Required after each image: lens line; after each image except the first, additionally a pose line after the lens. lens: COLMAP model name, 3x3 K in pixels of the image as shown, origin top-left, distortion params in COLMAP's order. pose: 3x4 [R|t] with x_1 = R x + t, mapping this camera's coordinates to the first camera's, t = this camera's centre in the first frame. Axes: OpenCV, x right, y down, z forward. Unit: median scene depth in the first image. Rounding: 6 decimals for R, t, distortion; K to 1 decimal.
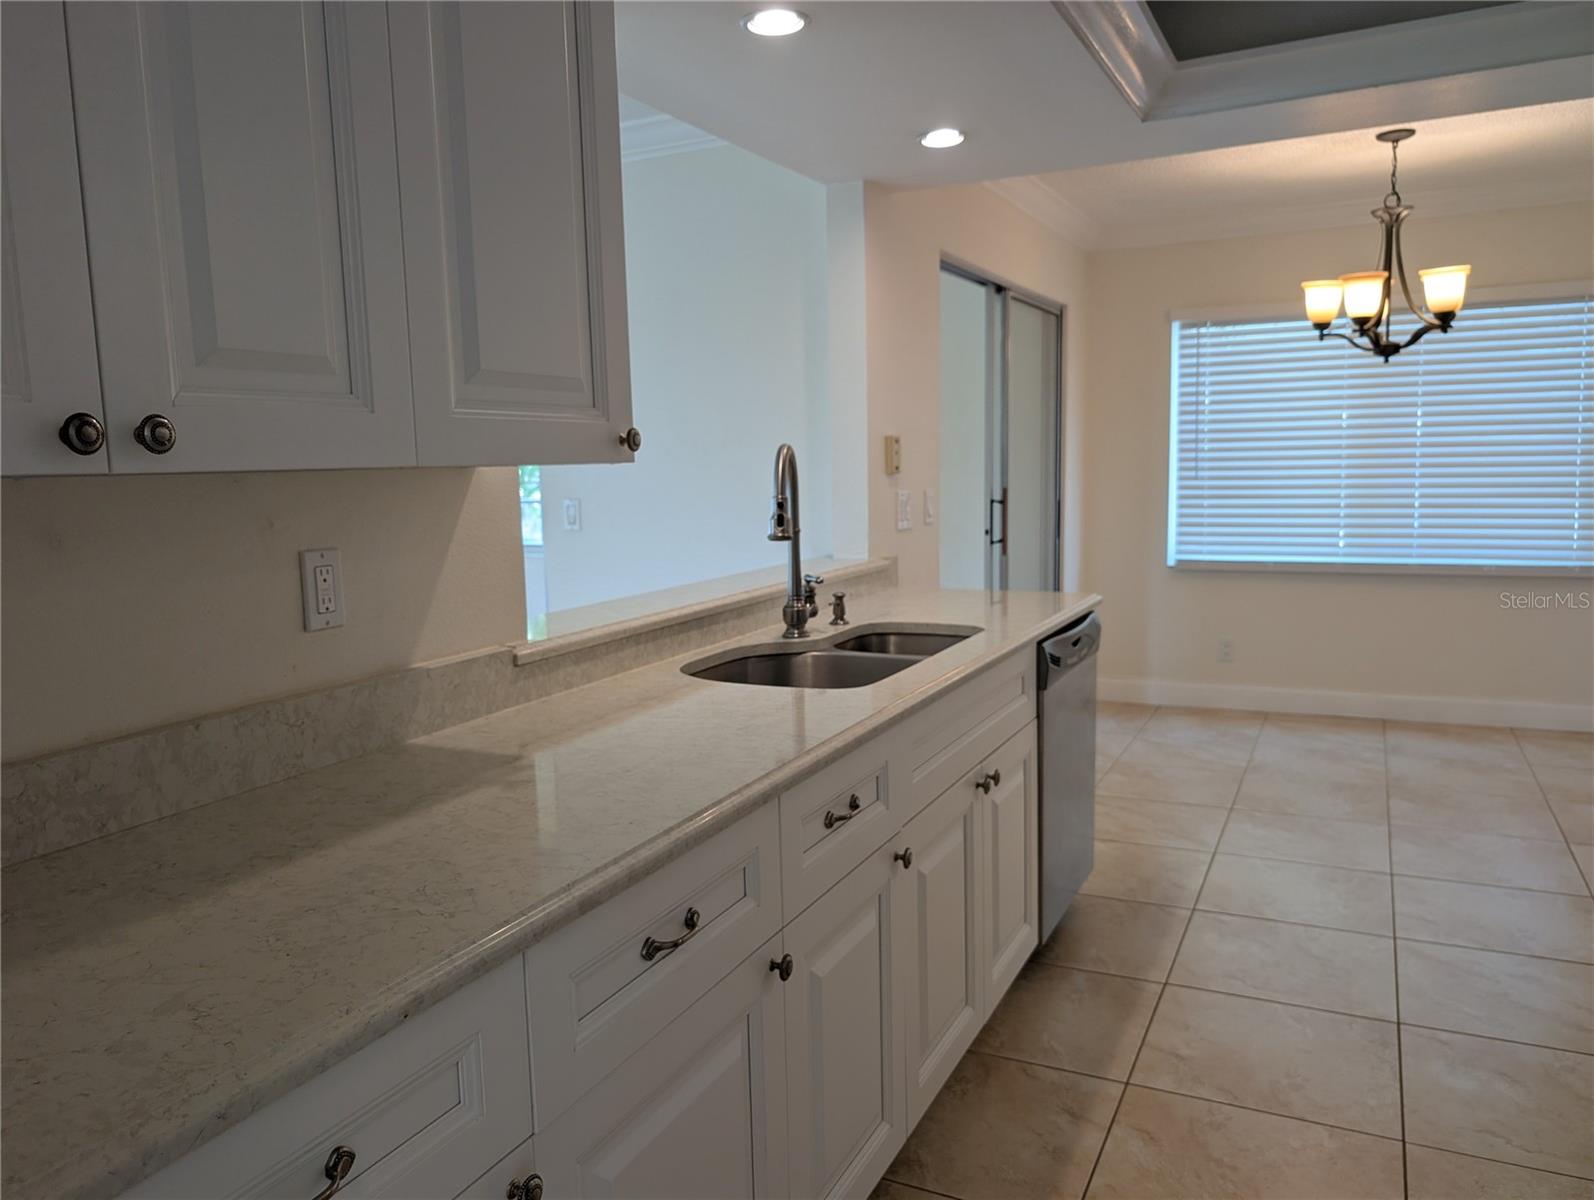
lens RADIAL K [[1152.5, 0, 791.6], [0, 1152.5, 605.2], [0, 0, 1]] dist [0.002044, -0.004835]
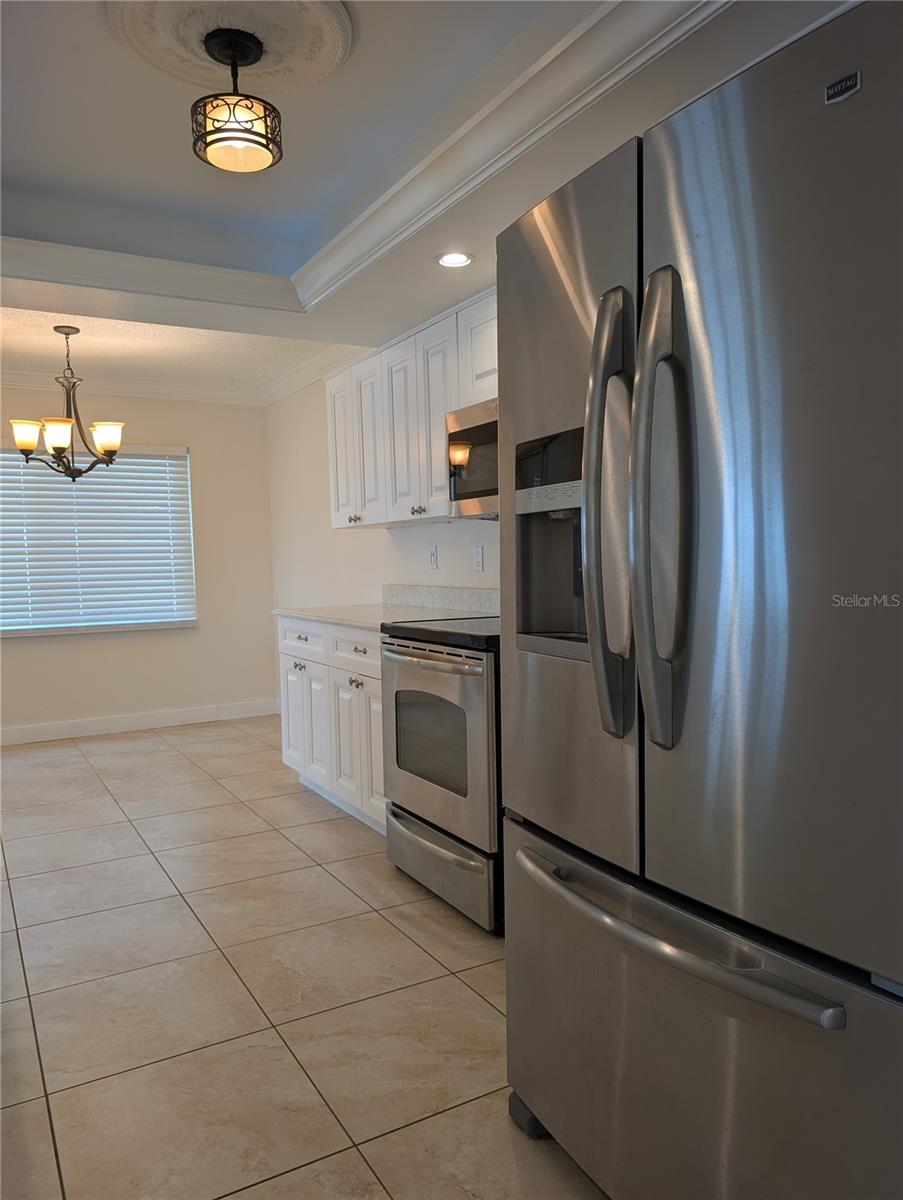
lens RADIAL K [[855.1, 0, 452.3], [0, 855.1, 601.4], [0, 0, 1]] dist [0.041443, -0.064020]
pose [[0.560670, -0.031614, 0.827435, -0.127693], [0.113652, 0.992752, -0.039080, 0.039223], [-0.820202, 0.115950, 0.560200, 0.013226]]
